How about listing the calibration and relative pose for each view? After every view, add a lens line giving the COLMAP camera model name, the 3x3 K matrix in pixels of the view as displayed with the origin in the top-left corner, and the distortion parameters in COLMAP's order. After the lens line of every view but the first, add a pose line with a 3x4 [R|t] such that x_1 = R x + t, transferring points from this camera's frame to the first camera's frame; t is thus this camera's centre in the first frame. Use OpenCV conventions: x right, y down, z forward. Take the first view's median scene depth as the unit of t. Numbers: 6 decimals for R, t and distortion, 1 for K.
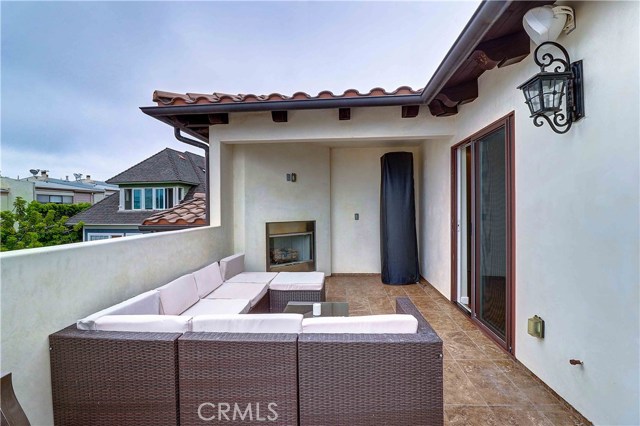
lens RADIAL K [[309.7, 0, 321.2], [0, 309.7, 210.5], [0, 0, 1]] dist [-0.000737, -0.000229]
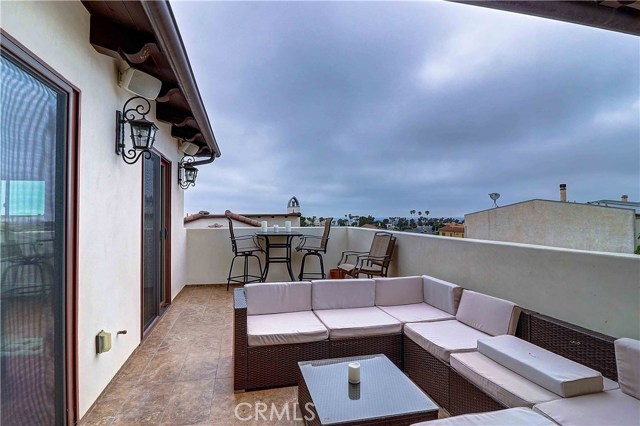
lens RADIAL K [[309.7, 0, 321.2], [0, 309.7, 210.5], [0, 0, 1]] dist [-0.000737, -0.000229]
pose [[-0.947625, 0.001824, -0.319381, 0.357126], [0.003324, 0.999986, -0.004151, -0.028223], [0.319369, -0.004996, -0.947617, 2.137504]]
